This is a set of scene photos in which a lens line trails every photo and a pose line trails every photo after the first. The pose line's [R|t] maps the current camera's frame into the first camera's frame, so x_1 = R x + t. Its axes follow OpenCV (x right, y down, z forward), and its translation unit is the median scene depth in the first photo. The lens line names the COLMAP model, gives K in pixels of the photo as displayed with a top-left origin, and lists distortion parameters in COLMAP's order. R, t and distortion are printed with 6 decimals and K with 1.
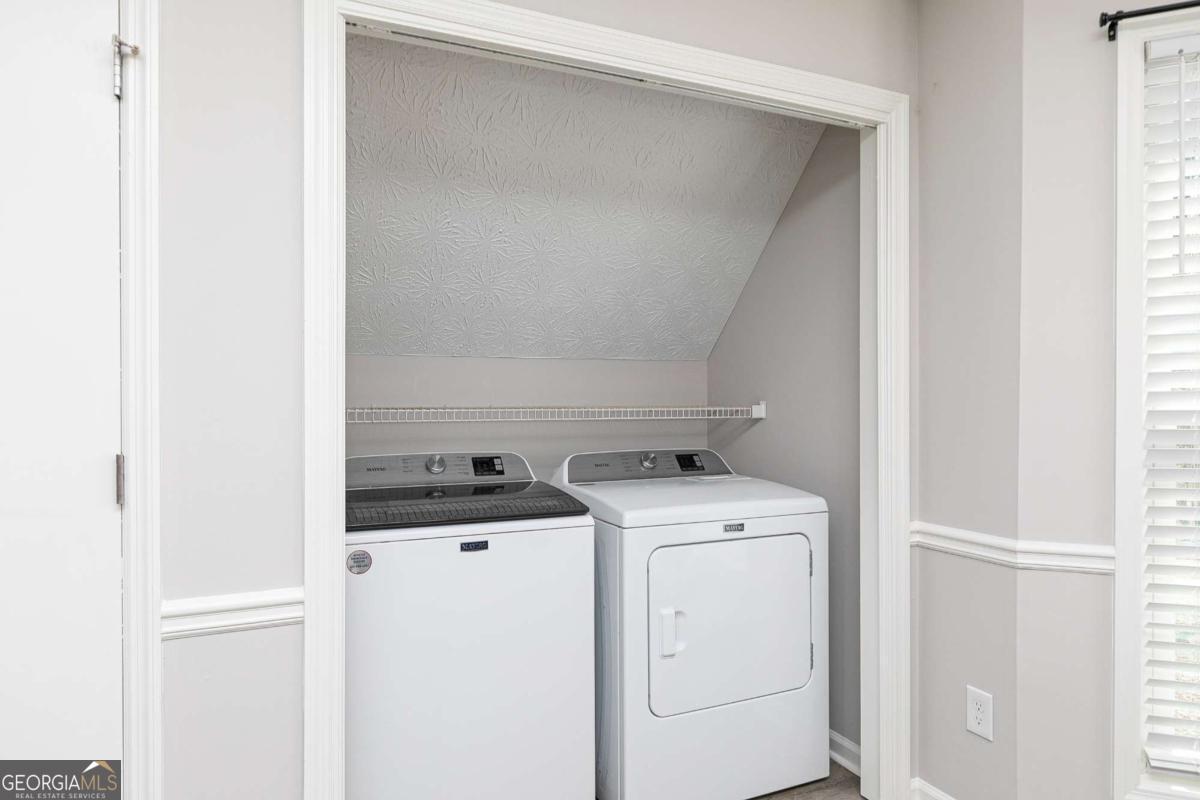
lens RADIAL K [[730.7, 0, 595.4], [0, 730.7, 409.1], [0, 0, 1]] dist [0.004920, -0.001624]
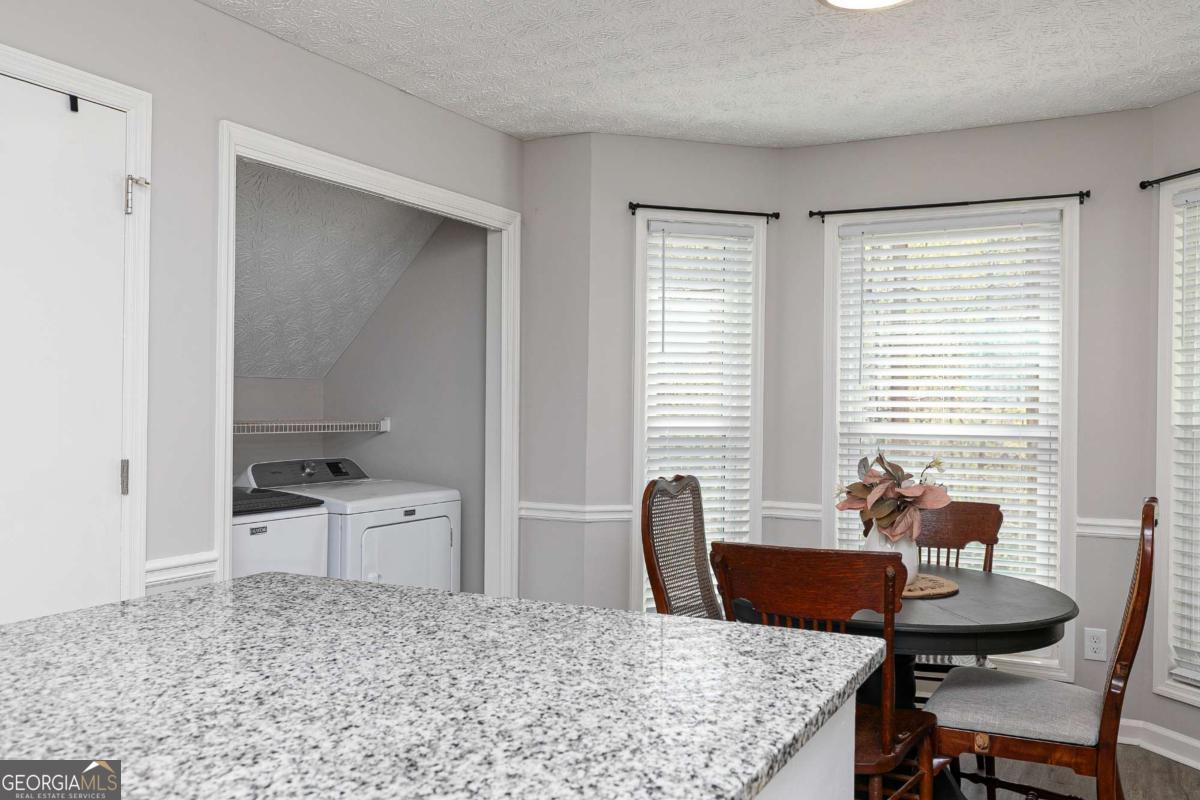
lens RADIAL K [[1031.6, 0, 599.0], [0, 1031.6, 405.7], [0, 0, 1]] dist [-0.017291, -0.000541]
pose [[0.752308, 0.017170, 0.658588, -0.808568], [-0.005580, 0.999791, -0.019691, 0.000822], [-0.658788, 0.011138, 0.752246, -0.662778]]
